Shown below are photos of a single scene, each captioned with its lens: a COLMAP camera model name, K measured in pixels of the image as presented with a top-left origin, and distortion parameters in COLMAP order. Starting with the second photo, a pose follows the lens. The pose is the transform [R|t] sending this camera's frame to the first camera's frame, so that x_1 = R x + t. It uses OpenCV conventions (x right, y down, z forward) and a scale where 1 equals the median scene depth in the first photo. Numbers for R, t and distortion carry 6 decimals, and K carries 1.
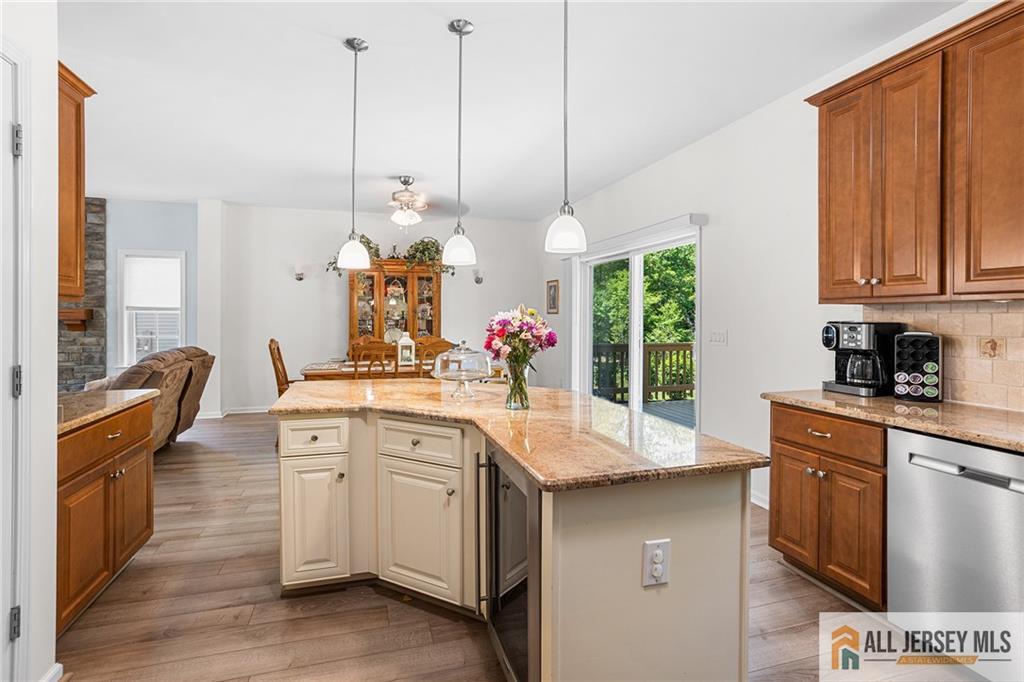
lens RADIAL K [[500.4, 0, 500.5], [0, 500.4, 318.0], [0, 0, 1]] dist [-0.051525, 0.033643]
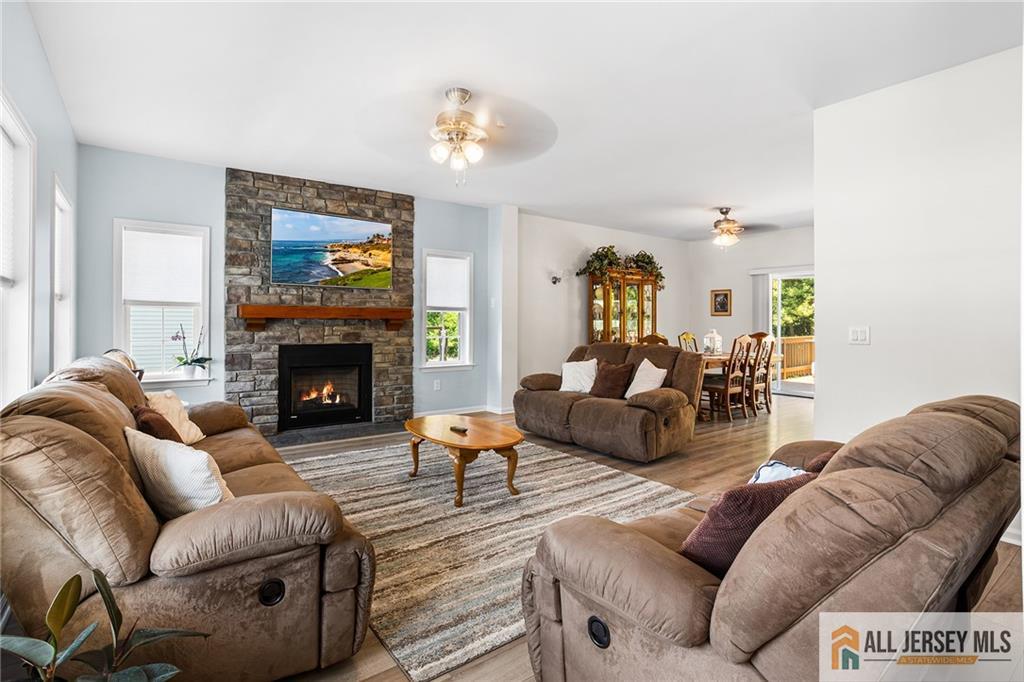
lens RADIAL K [[509.1, 0, 501.0], [0, 509.1, 318.5], [0, 0, 1]] dist [-0.060015, 0.035724]
pose [[0.940461, 0.003965, 0.339879, -2.479163], [-0.000895, 0.999957, -0.009189, 0.027940], [-0.339901, 0.008338, 0.940424, -0.039832]]
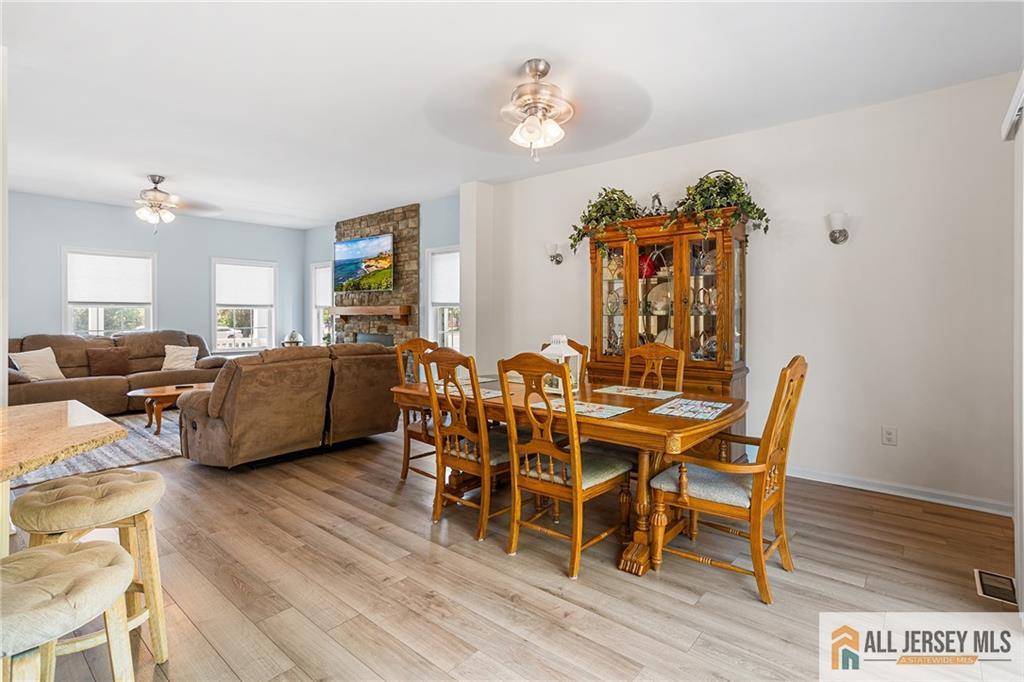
lens RADIAL K [[500.4, 0, 500.5], [0, 500.4, 318.0], [0, 0, 1]] dist [-0.051525, 0.033643]
pose [[0.543067, 0.004678, -0.839676, 0.552094], [-0.004478, 0.999986, 0.002675, 0.015566], [0.839677, 0.002308, 0.543080, 1.393400]]
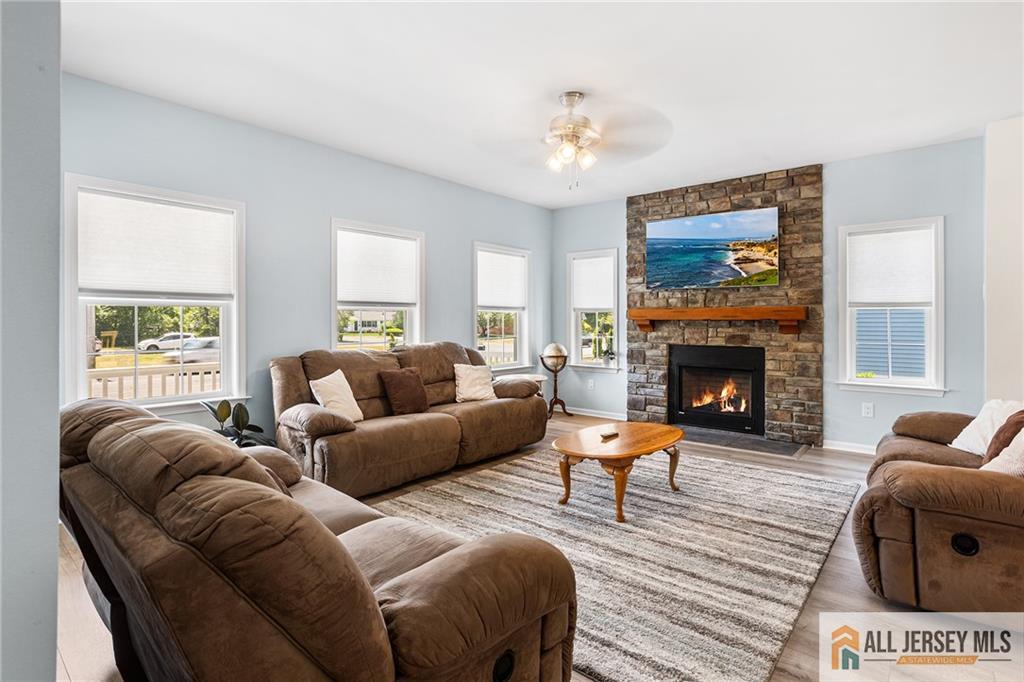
lens RADIAL K [[502.4, 0, 504.2], [0, 502.4, 319.8], [0, 0, 1]] dist [-0.049283, 0.031004]
pose [[0.546013, -0.003577, -0.837769, -1.072721], [-0.003118, 0.999975, -0.006301, 0.024523], [0.837771, 0.006053, 0.545989, 0.387476]]
